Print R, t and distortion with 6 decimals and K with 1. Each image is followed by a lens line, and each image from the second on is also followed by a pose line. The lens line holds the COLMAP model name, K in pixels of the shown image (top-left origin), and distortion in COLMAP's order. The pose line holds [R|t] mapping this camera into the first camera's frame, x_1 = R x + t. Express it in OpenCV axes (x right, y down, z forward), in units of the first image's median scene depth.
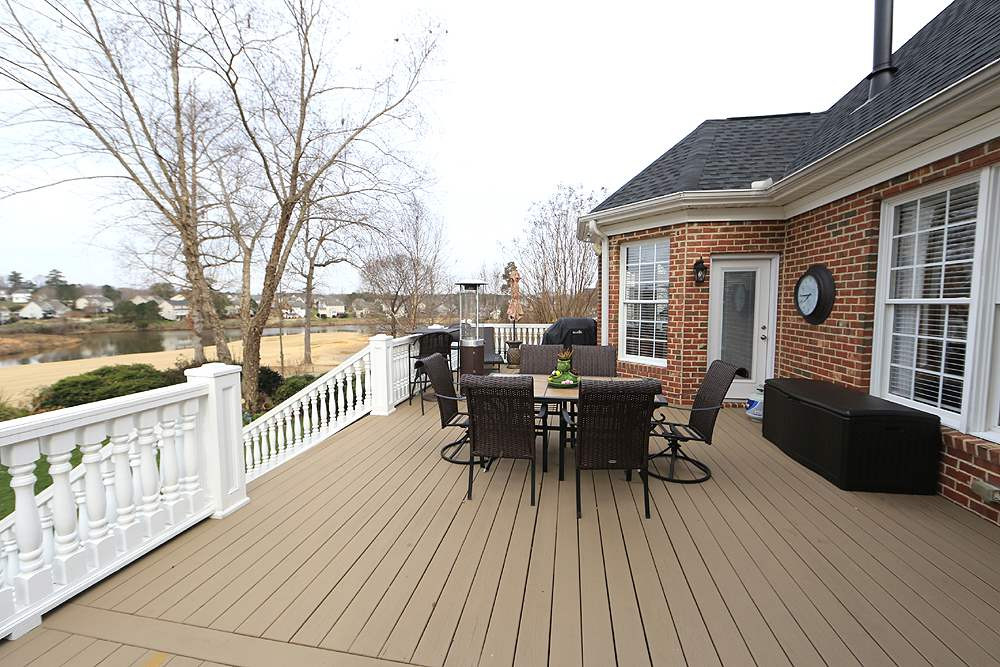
lens RADIAL K [[398.9, 0, 499.1], [0, 398.9, 334.8], [0, 0, 1]] dist [-0.008461, 0.001759]
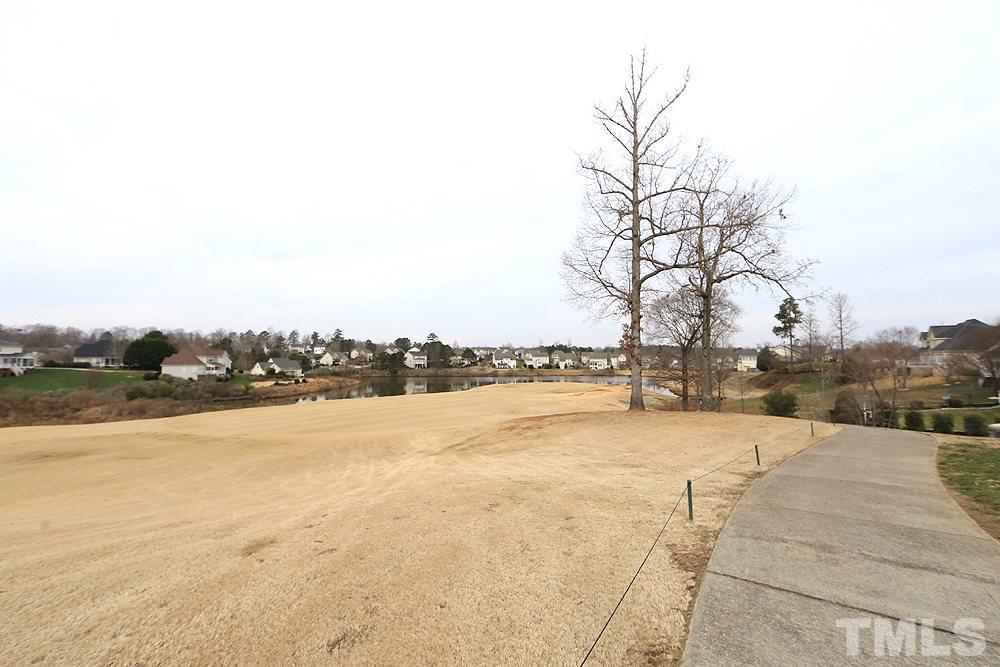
lens RADIAL K [[398.9, 0, 498.6], [0, 398.9, 330.3], [0, 0, 1]] dist [-0.008461, 0.001759]
pose [[0.907459, -0.026217, -0.419323, -0.102806], [-0.035550, 0.989680, -0.138813, 0.007929], [0.418635, 0.140874, 0.897162, 0.031877]]
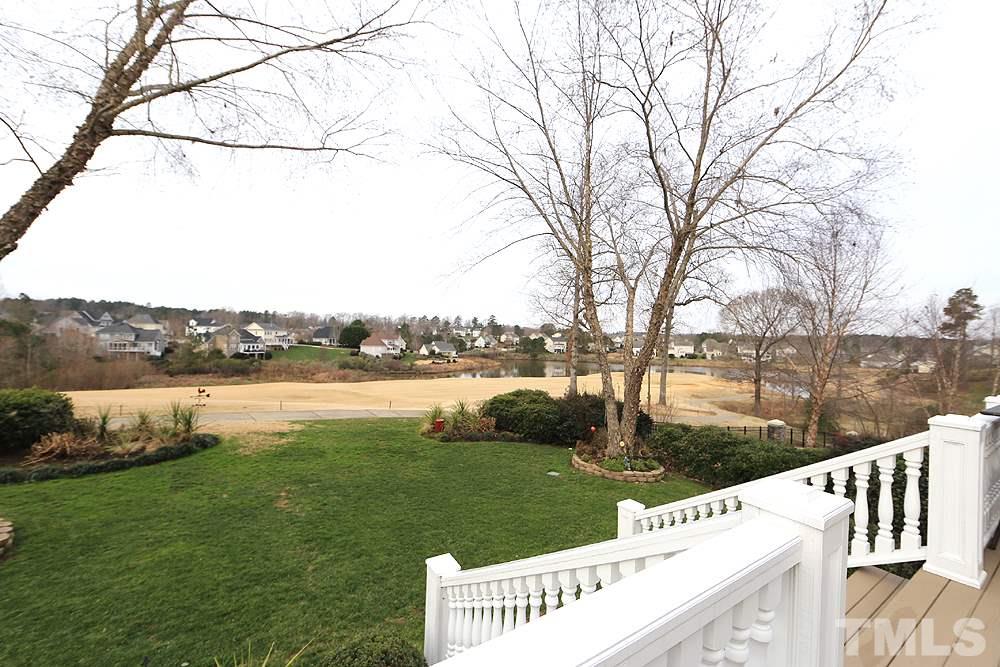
lens RADIAL K [[398.9, 0, 497.4], [0, 398.9, 332.2], [0, 0, 1]] dist [-0.008461, 0.001759]
pose [[0.678785, 0.008770, -0.734285, -0.007857], [-0.086326, 0.993948, -0.067930, -0.000507], [0.729245, 0.109498, 0.675434, 0.005427]]
